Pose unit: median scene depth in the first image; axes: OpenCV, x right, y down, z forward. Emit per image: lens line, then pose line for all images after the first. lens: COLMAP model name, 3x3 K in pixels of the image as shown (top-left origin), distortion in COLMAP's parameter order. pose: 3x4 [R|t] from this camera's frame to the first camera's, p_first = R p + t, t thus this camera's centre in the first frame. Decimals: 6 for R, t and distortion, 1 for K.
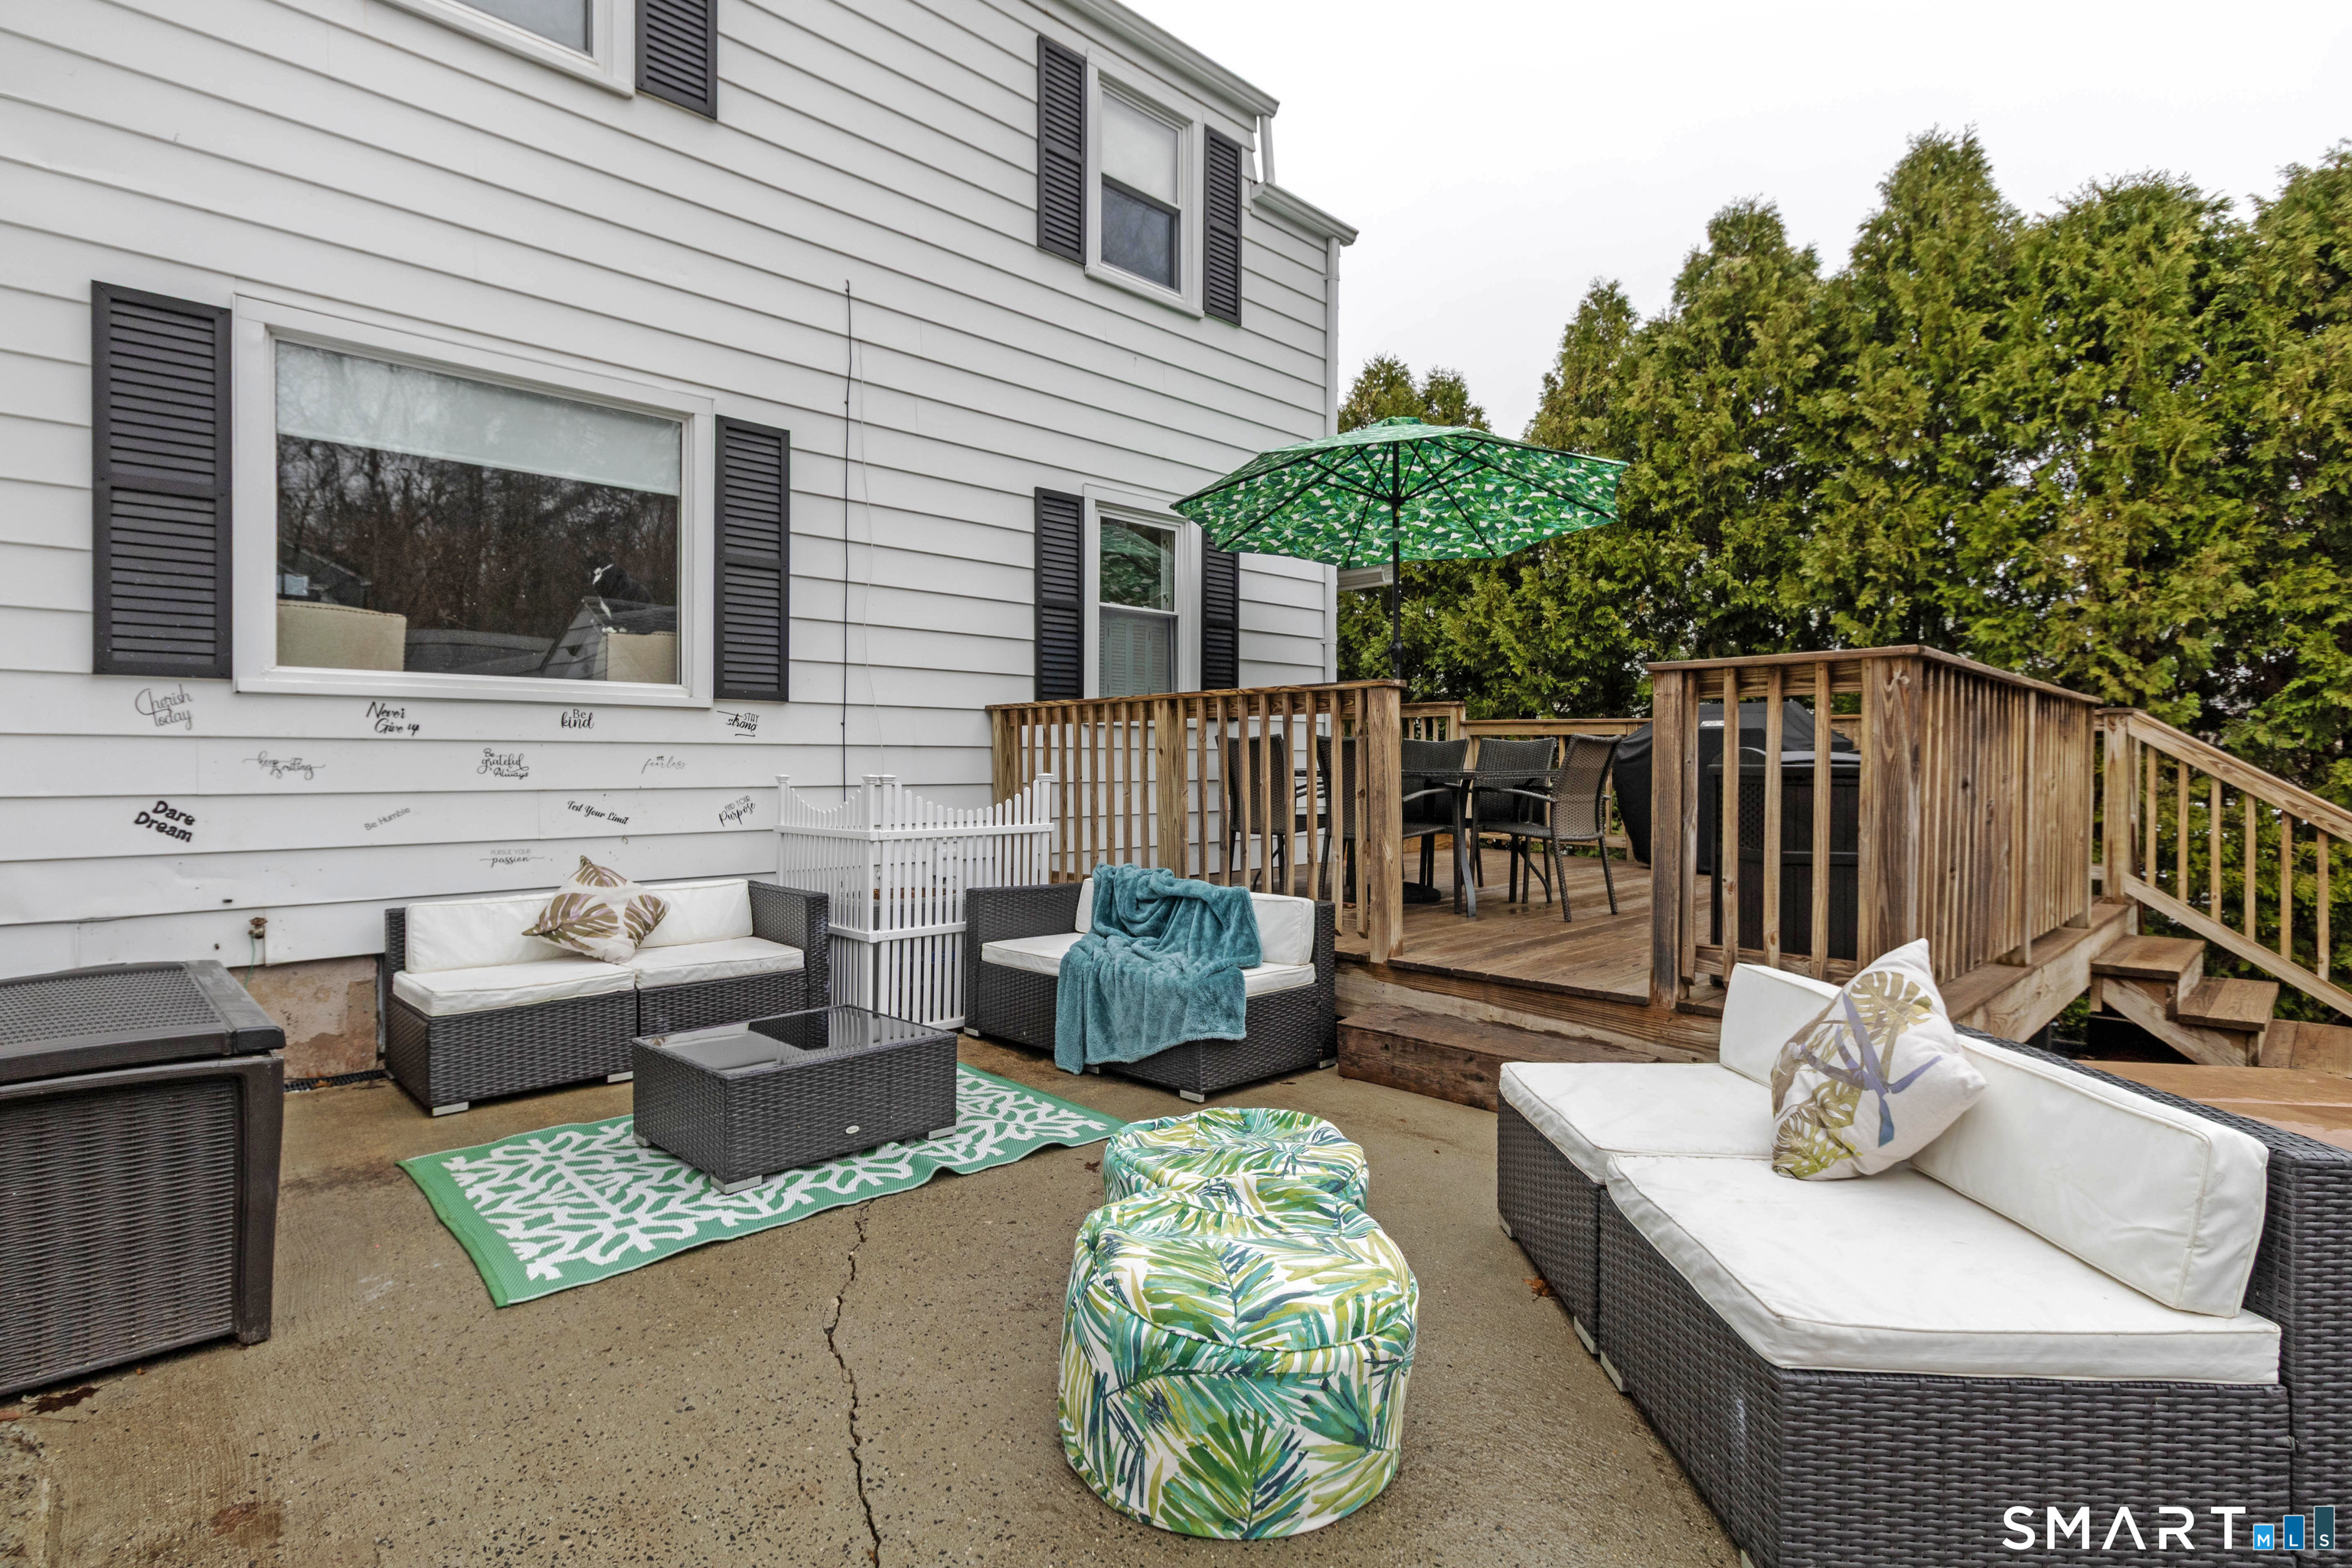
lens RADIAL K [[1098.1, 0, 1170.3], [0, 1098.1, 768.0], [0, 0, 1]] dist [0.005467, -0.001048]
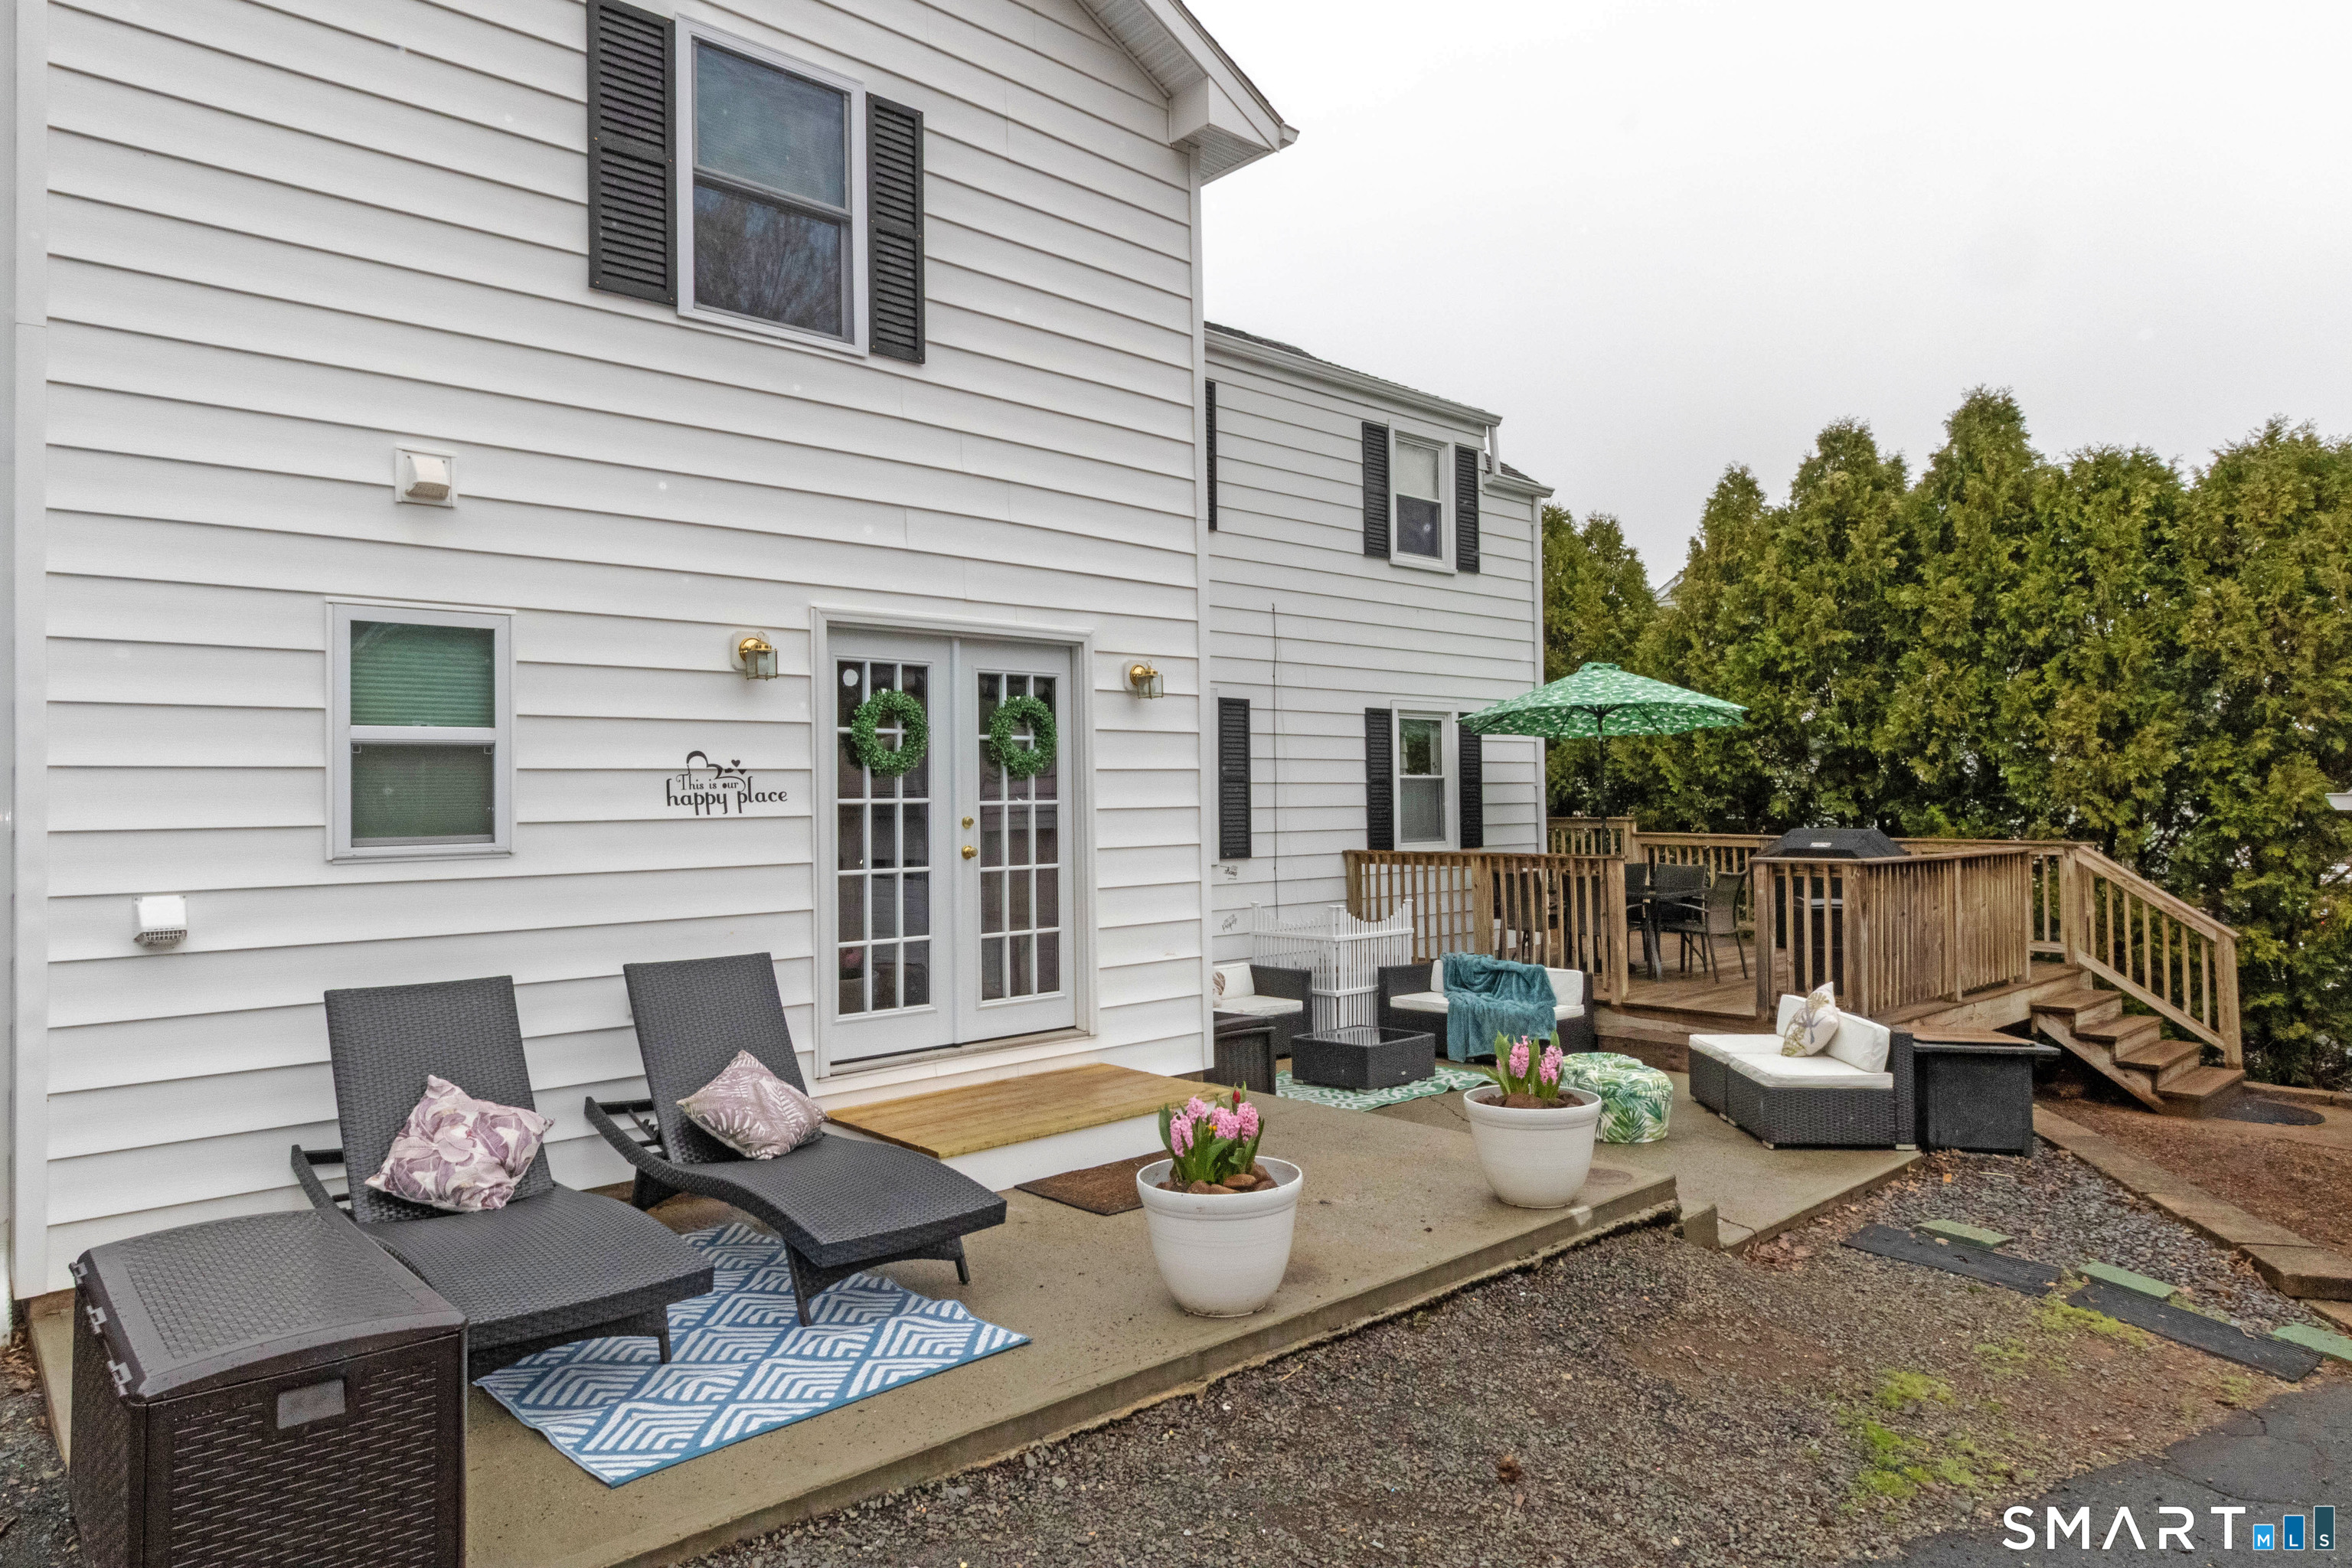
lens RADIAL K [[1297.7, 0, 1197.9], [0, 1297.7, 780.9], [0, 0, 1]] dist [-0.002293, 0.000978]
pose [[0.999259, -0.014490, -0.035660, -0.218089], [0.013468, 0.999497, -0.028725, -0.074933], [0.036059, 0.028223, 0.998951, -0.622229]]
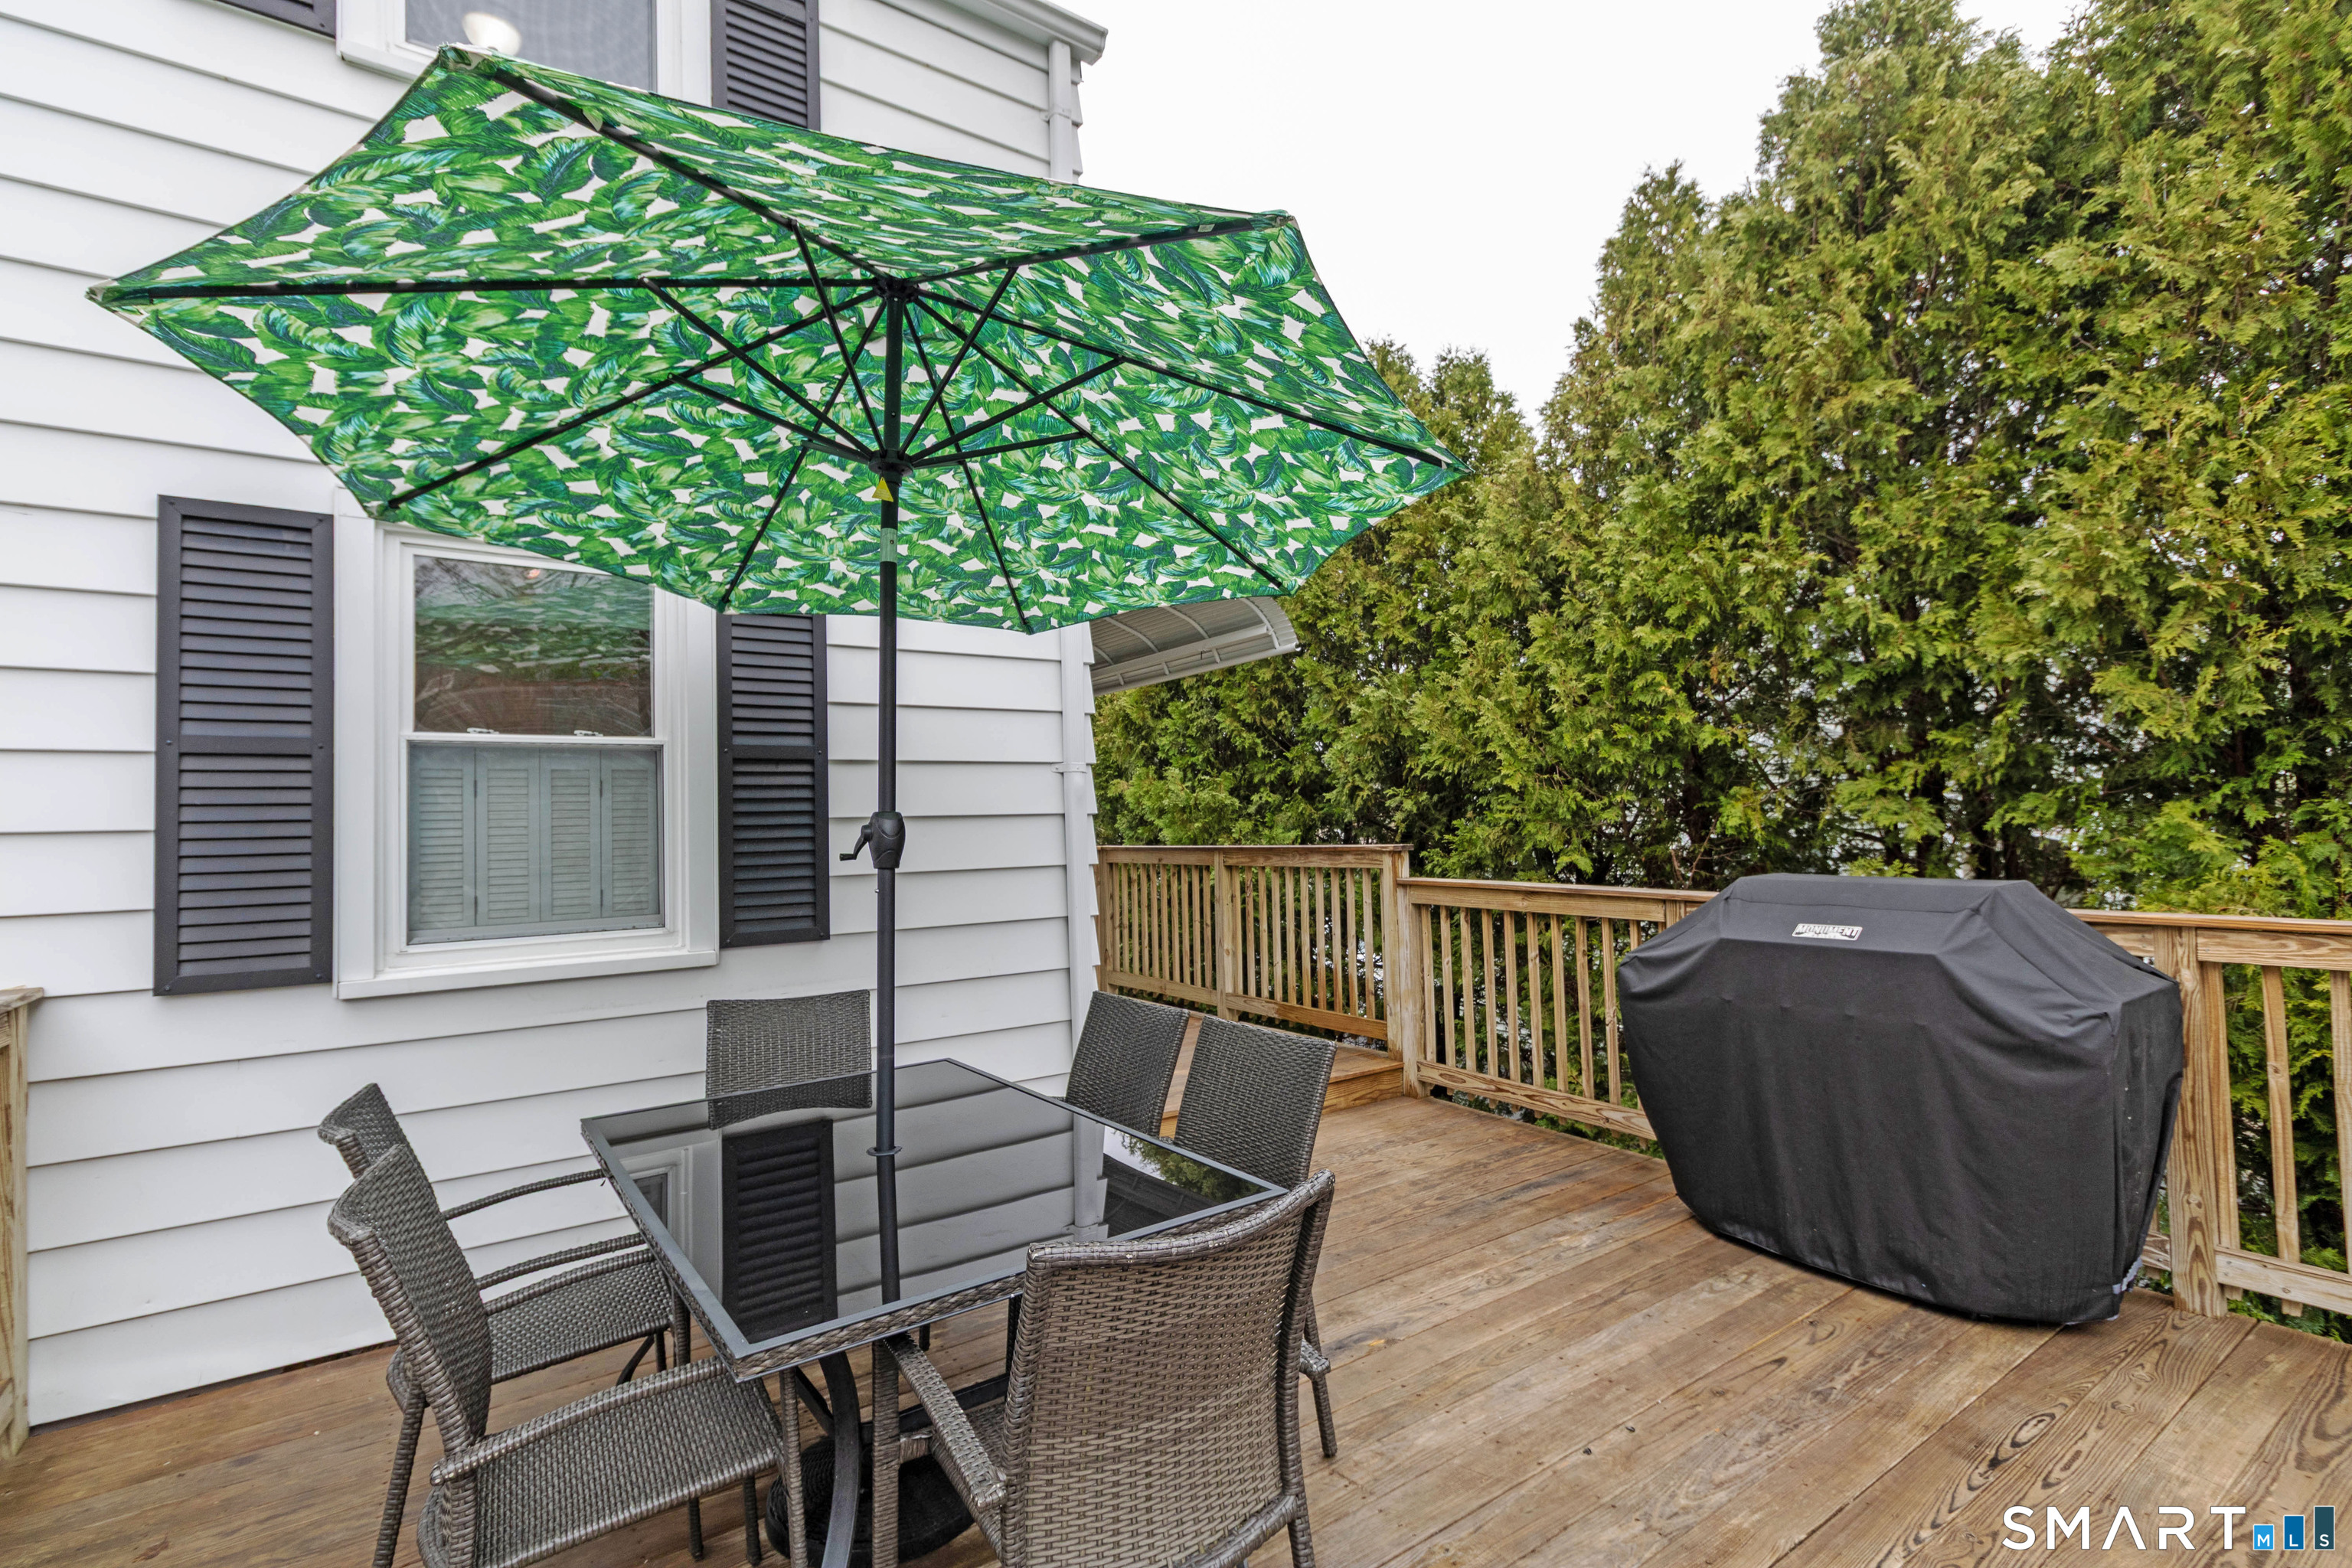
lens RADIAL K [[1098.1, 0, 1171.2], [0, 1098.1, 797.9], [0, 0, 1]] dist [0.005467, -0.001048]
pose [[0.988480, -0.032536, -0.147813, 0.261985], [0.026840, 0.998824, -0.040366, -0.073550], [0.148952, 0.035934, 0.988191, 0.449938]]
